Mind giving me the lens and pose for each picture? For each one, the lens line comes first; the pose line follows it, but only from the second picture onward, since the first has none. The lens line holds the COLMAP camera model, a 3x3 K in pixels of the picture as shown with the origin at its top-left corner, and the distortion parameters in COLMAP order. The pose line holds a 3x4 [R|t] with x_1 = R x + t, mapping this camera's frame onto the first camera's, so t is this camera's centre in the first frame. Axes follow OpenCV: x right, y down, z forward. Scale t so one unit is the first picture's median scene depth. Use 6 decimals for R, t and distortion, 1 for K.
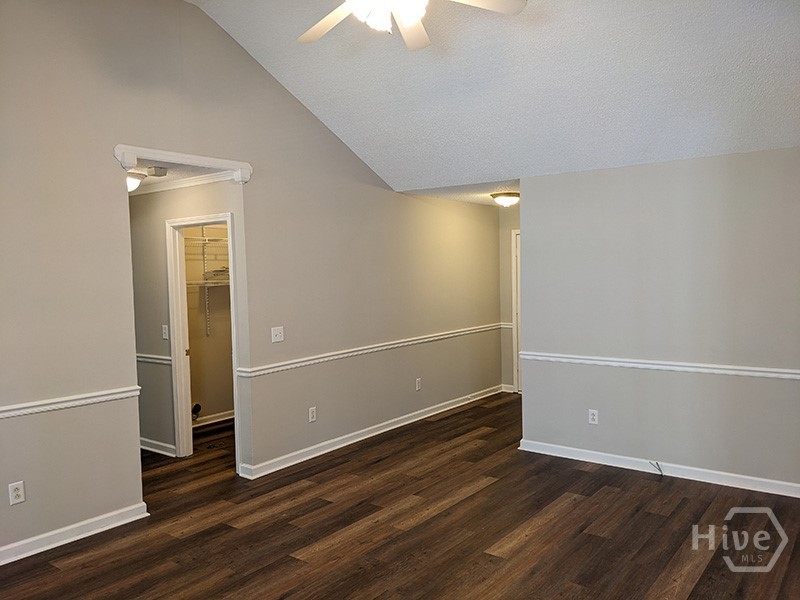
lens RADIAL K [[624.6, 0, 391.7], [0, 624.6, 303.5], [0, 0, 1]] dist [0.011433, -0.004564]
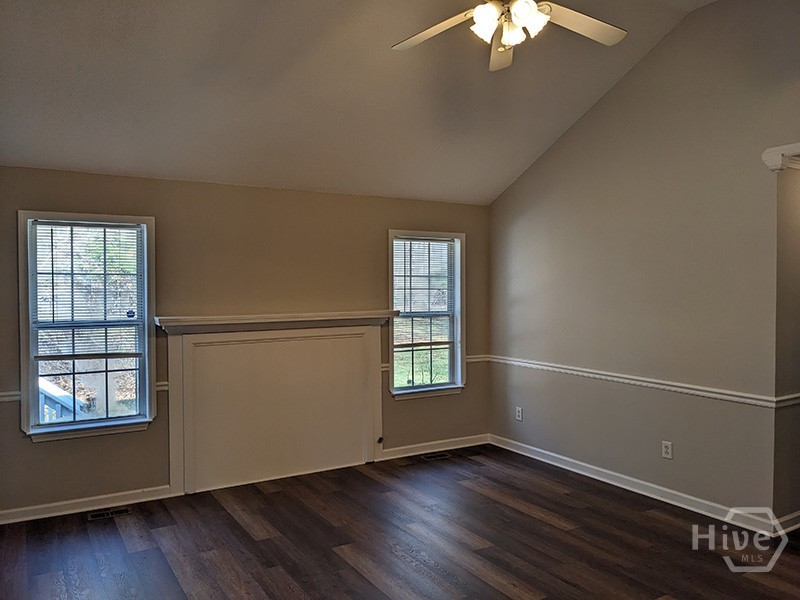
lens RADIAL K [[624.6, 0, 391.7], [0, 624.6, 303.5], [0, 0, 1]] dist [0.011433, -0.004564]
pose [[-0.355107, 0.048771, -0.933553, 0.840434], [-0.028945, 0.997586, 0.063126, -0.066758], [0.934377, 0.049438, -0.352838, 0.971487]]
